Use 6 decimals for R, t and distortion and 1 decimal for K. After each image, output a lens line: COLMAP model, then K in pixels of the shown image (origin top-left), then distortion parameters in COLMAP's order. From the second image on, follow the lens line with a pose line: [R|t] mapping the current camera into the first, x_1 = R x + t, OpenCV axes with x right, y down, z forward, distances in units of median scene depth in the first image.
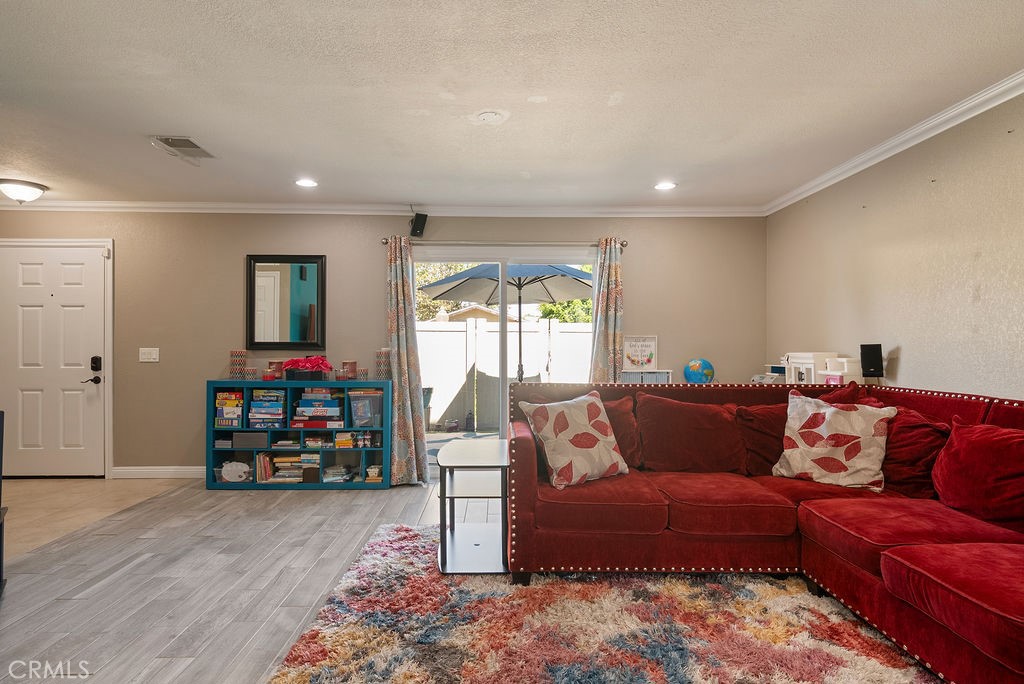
lens RADIAL K [[566.1, 0, 511.9], [0, 566.1, 345.3], [0, 0, 1]] dist [0.000264, -0.000119]
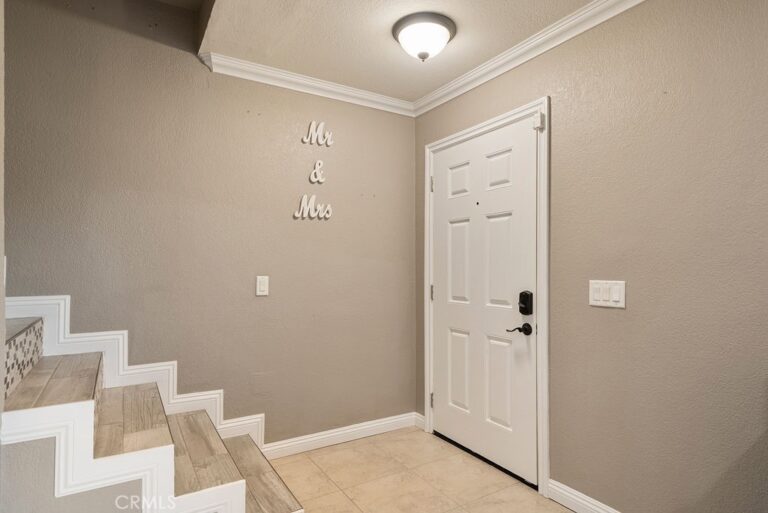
lens RADIAL K [[424.6, 0, 384.4], [0, 424.6, 261.8], [0, 0, 1]] dist [0.000264, -0.000119]
pose [[0.507456, -0.011332, -0.861603, -0.406939], [-0.007478, 0.999818, -0.017554, -0.003889], [0.861645, 0.015351, 0.507279, 0.624209]]
